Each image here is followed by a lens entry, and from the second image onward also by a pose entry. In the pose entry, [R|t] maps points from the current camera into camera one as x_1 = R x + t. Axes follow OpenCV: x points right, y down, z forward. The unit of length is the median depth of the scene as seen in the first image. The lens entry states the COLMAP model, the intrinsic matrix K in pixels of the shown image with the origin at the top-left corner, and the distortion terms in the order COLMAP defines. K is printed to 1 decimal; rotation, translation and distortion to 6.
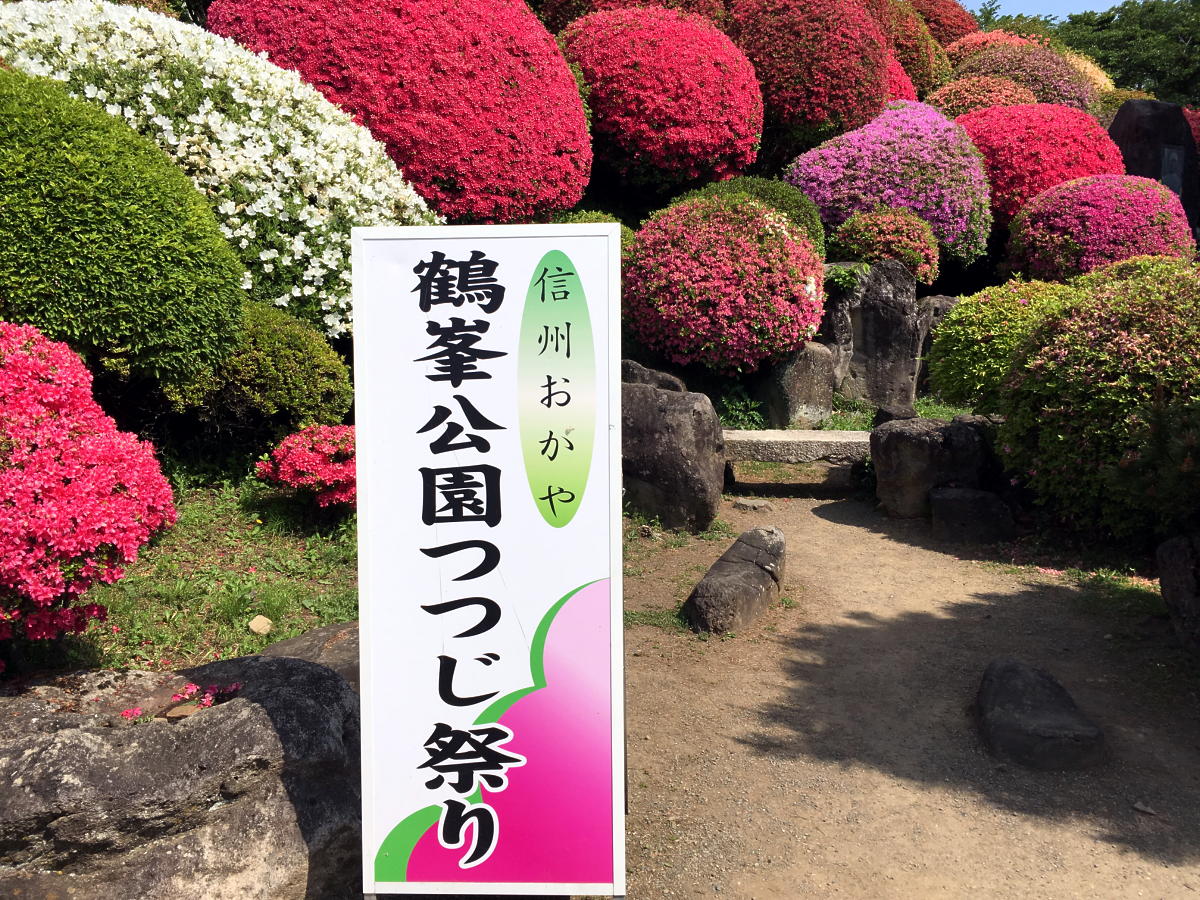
lens RADIAL K [[1057.7, 0, 612.0], [0, 1057.7, 449.9], [0, 0, 1]] dist [0.066454, -0.124795]
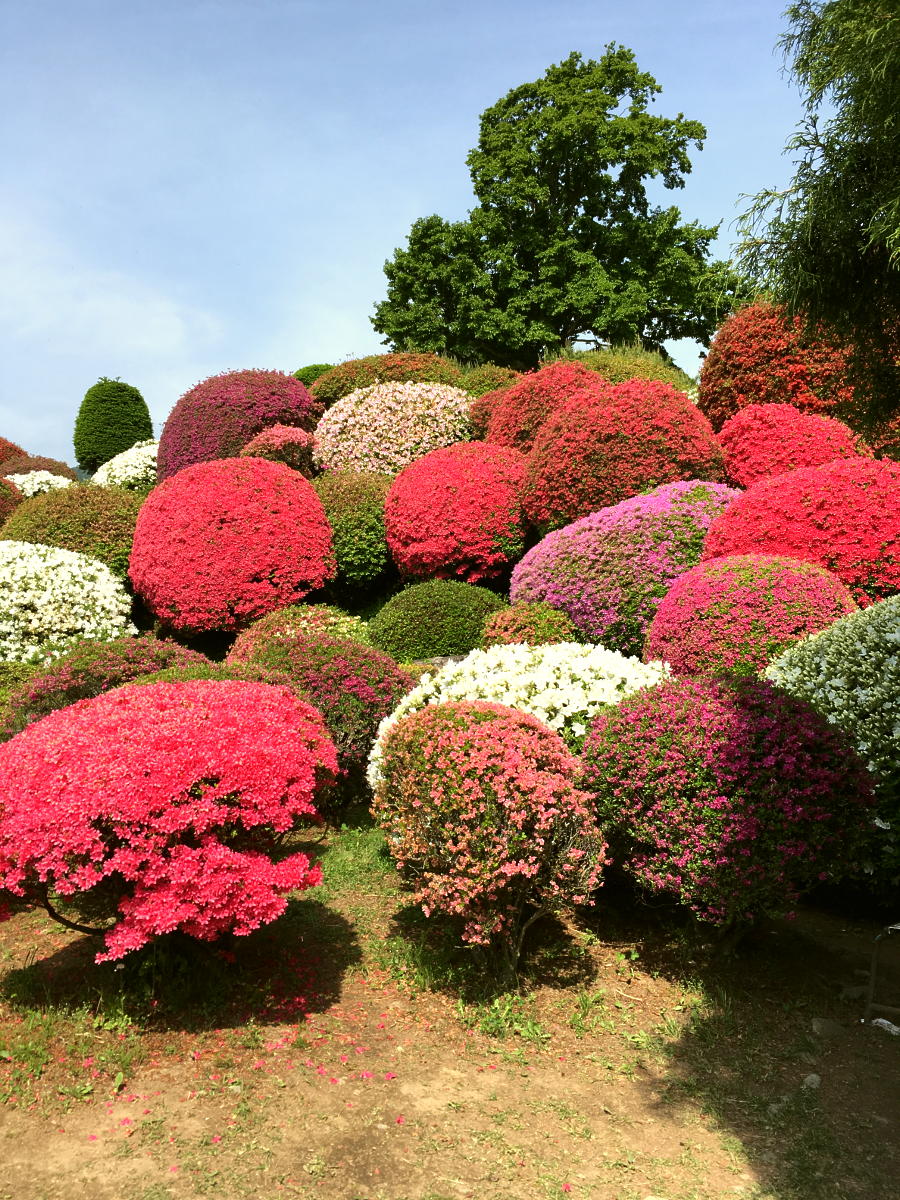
lens RADIAL K [[1057.7, 0, 443.4], [0, 1057.7, 594.4], [0, 0, 1]] dist [0.066454, -0.124795]
pose [[0.509451, -0.024400, -0.860154, 2.132298], [-0.124599, 0.986972, -0.101795, -0.232813], [0.851431, 0.159034, 0.499773, 0.797572]]
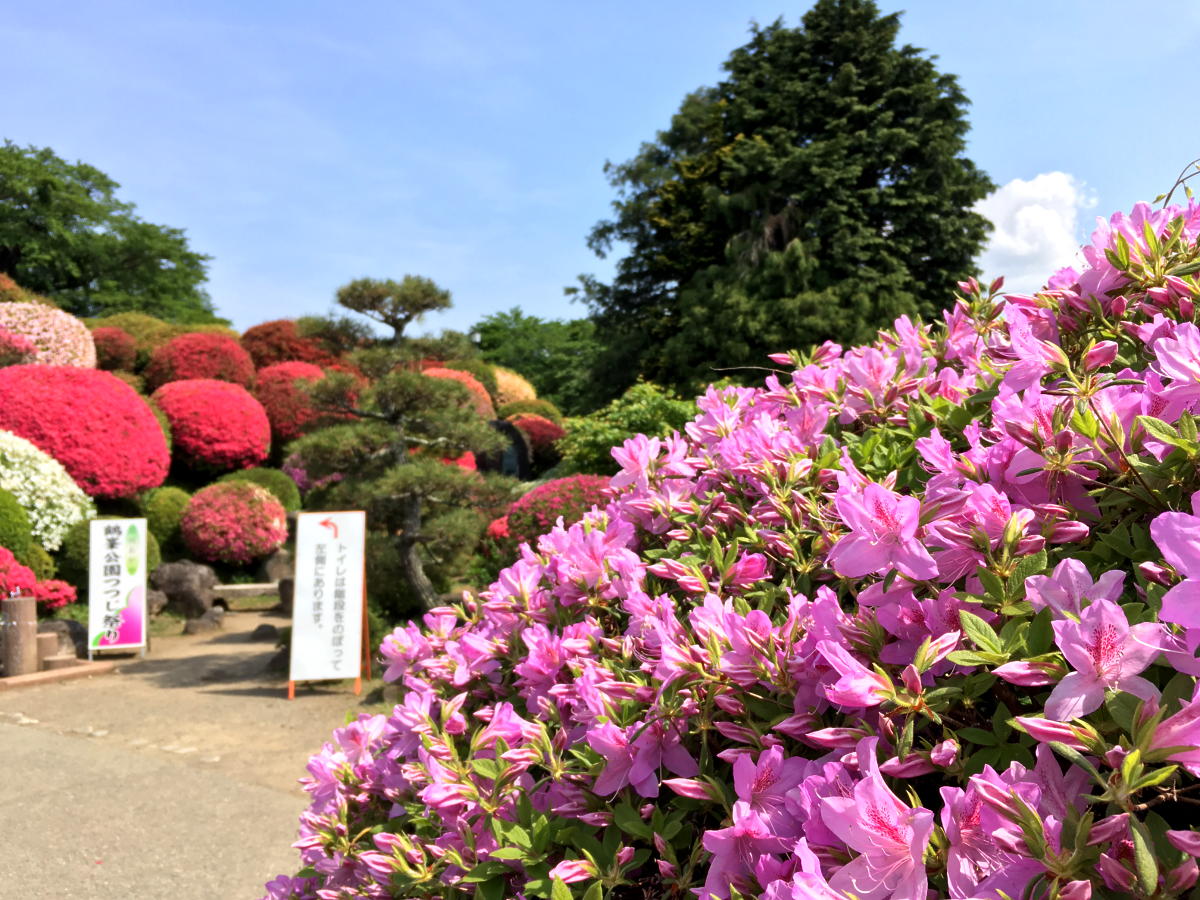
lens RADIAL K [[1057.7, 0, 628.6], [0, 1057.7, 443.5], [0, 0, 1]] dist [0.066454, -0.124795]
pose [[0.939508, 0.002430, 0.342520, 0.183157], [0.071206, 0.976743, -0.202244, 0.276679], [-0.335045, 0.214400, 0.917484, -1.976142]]
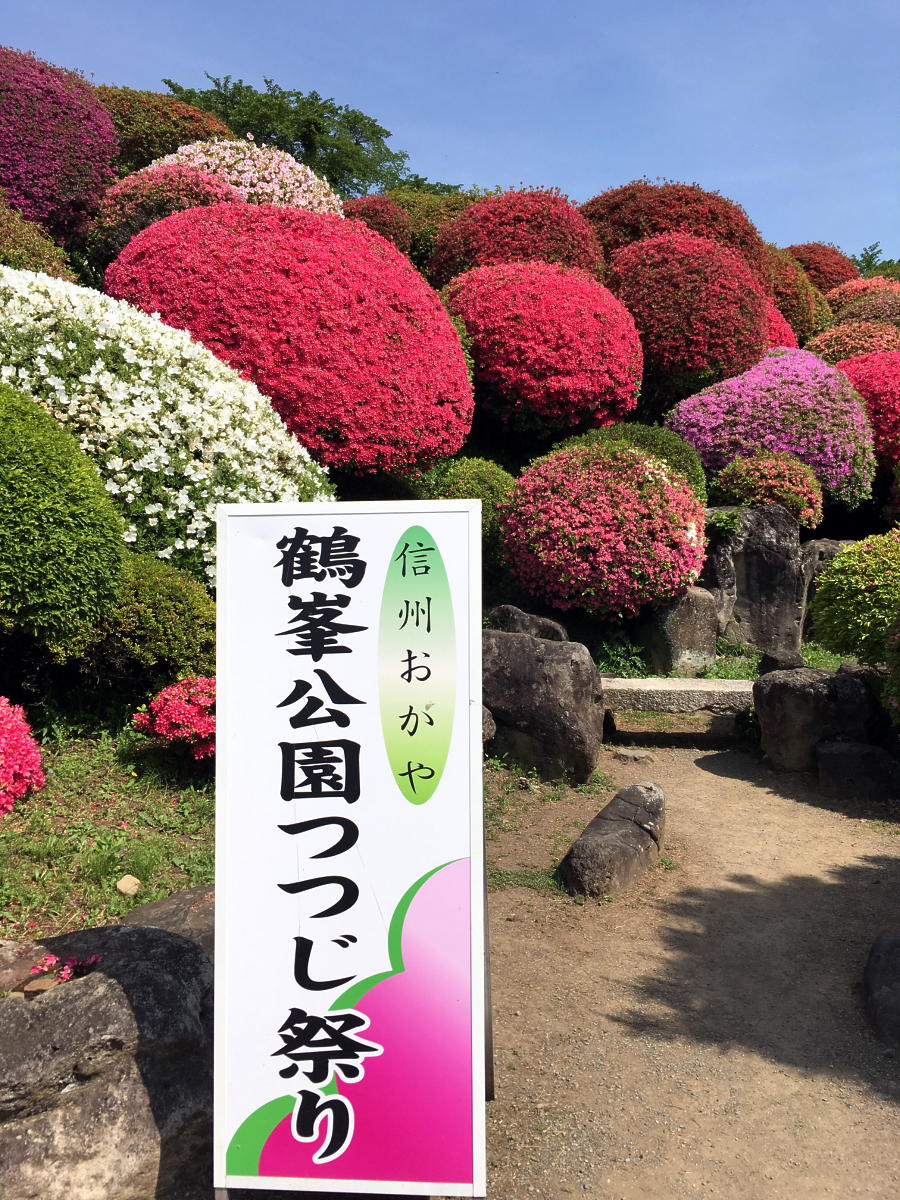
lens RADIAL K [[1057.7, 0, 454.1], [0, 1057.7, 596.9], [0, 0, 1]] dist [0.066454, -0.124795]
pose [[0.999095, 0.000716, -0.042536, 0.009962], [-0.004237, 0.996562, -0.082746, -0.015163], [0.042330, 0.082851, 0.995663, 0.002365]]
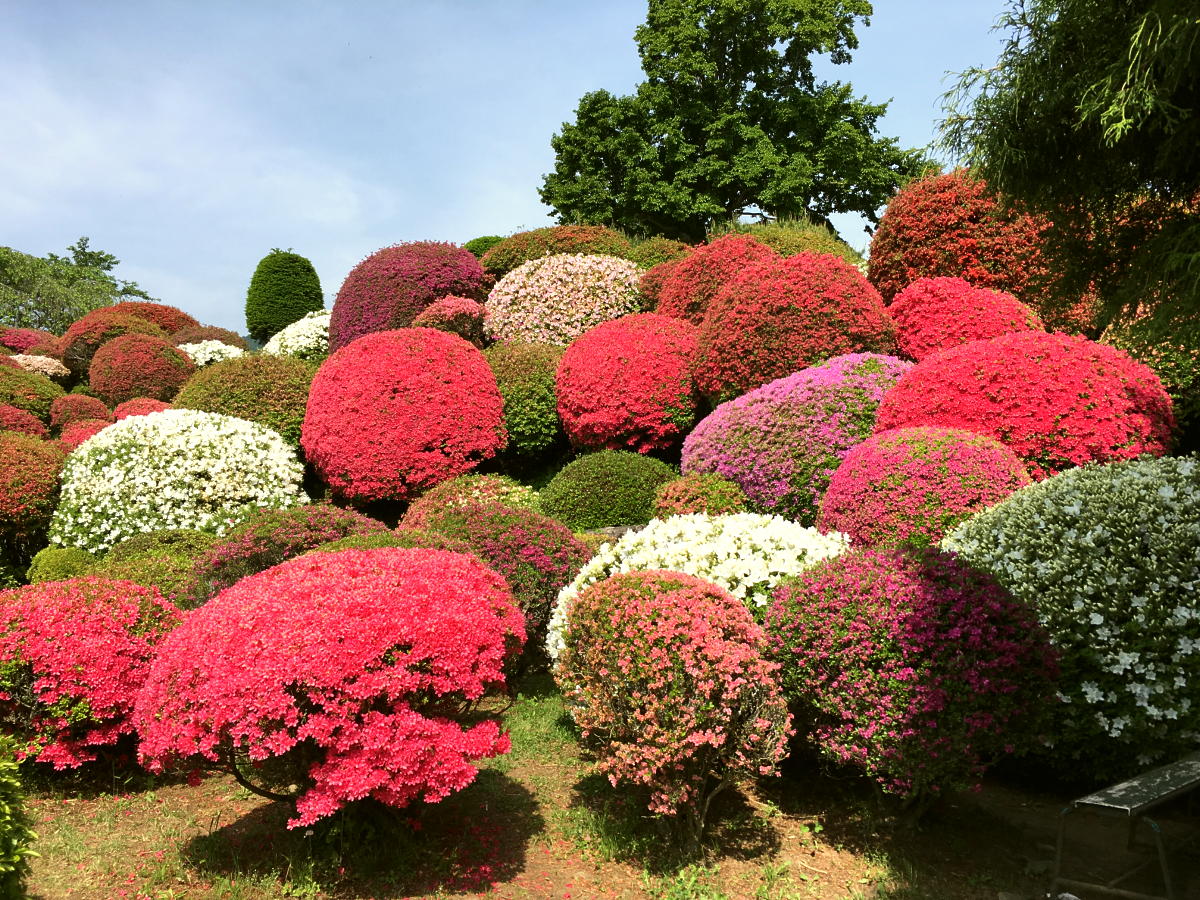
lens RADIAL K [[1057.7, 0, 590.8], [0, 1057.7, 441.9], [0, 0, 1]] dist [0.066454, -0.124795]
pose [[0.501358, -0.040573, -0.864288, 2.124614], [-0.131498, 0.983724, -0.122459, -0.226621], [0.855189, 0.175048, 0.487862, 0.769059]]
